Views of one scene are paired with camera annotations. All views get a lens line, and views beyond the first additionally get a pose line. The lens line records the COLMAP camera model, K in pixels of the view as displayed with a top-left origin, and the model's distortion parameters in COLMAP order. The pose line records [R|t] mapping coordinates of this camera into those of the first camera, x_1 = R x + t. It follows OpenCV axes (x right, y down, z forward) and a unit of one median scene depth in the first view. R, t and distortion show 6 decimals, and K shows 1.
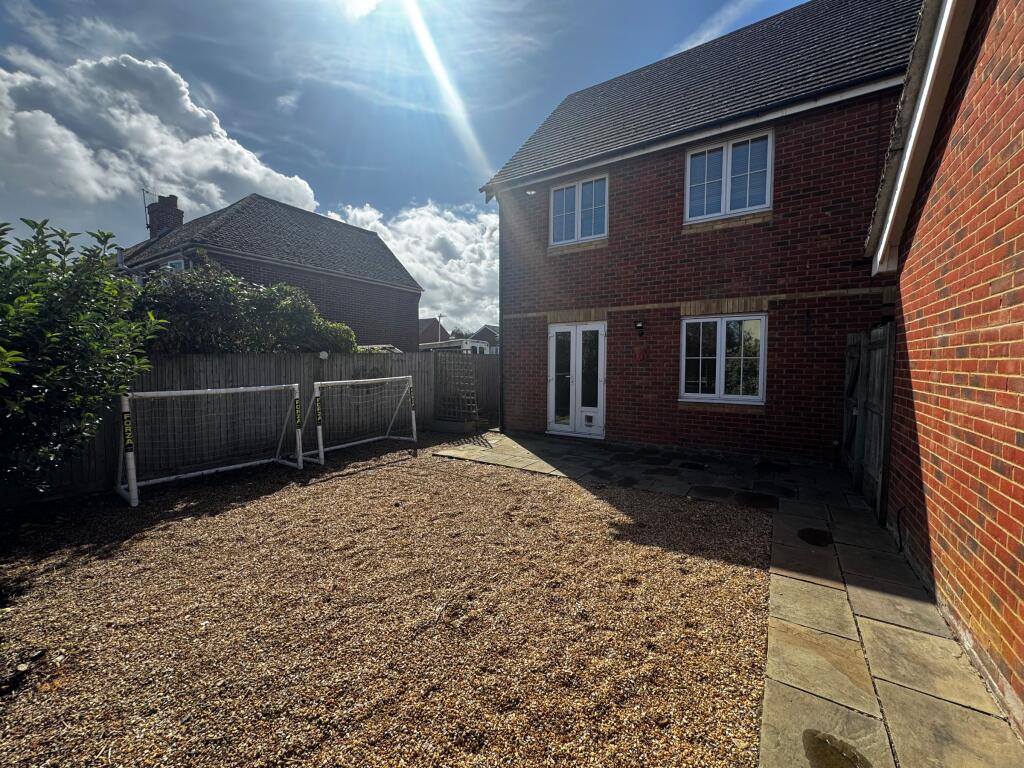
lens RADIAL K [[408.2, 0, 508.4], [0, 408.2, 387.2], [0, 0, 1]] dist [-0.002233, -0.000083]
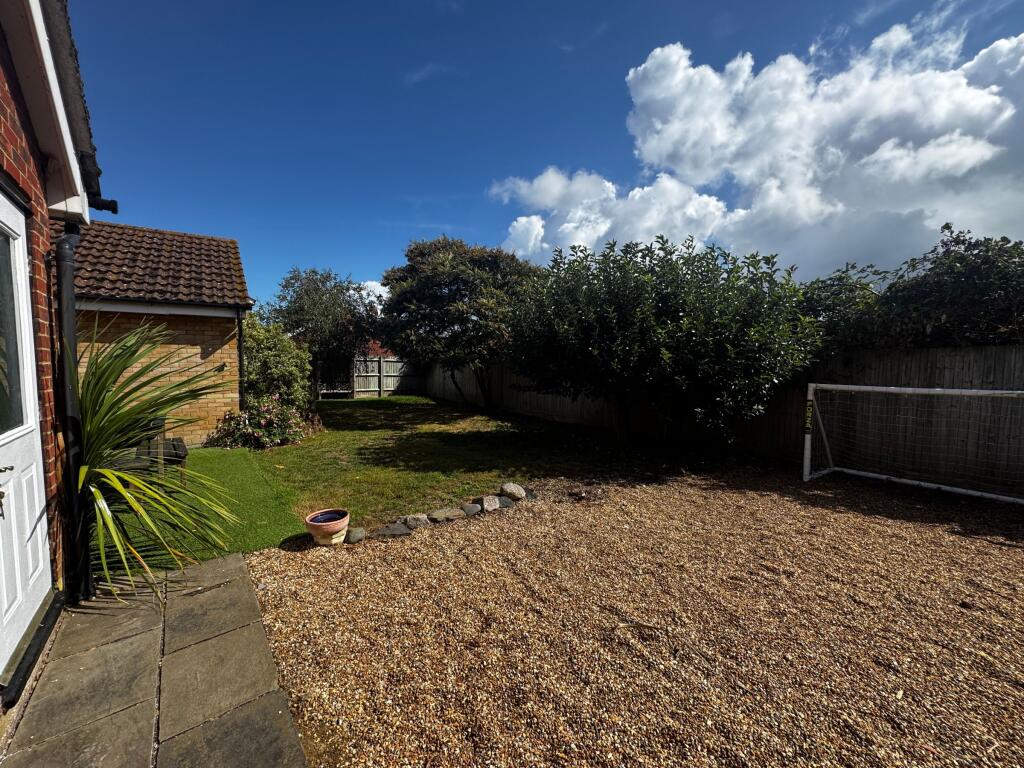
lens RADIAL K [[408.2, 0, 511.6], [0, 408.2, 387.3], [0, 0, 1]] dist [-0.002233, -0.000083]
pose [[-0.298411, 0.064258, -0.952272, 0.462804], [-0.058846, 0.994594, 0.085555, -0.026719], [0.952622, 0.081568, -0.293016, 0.570831]]
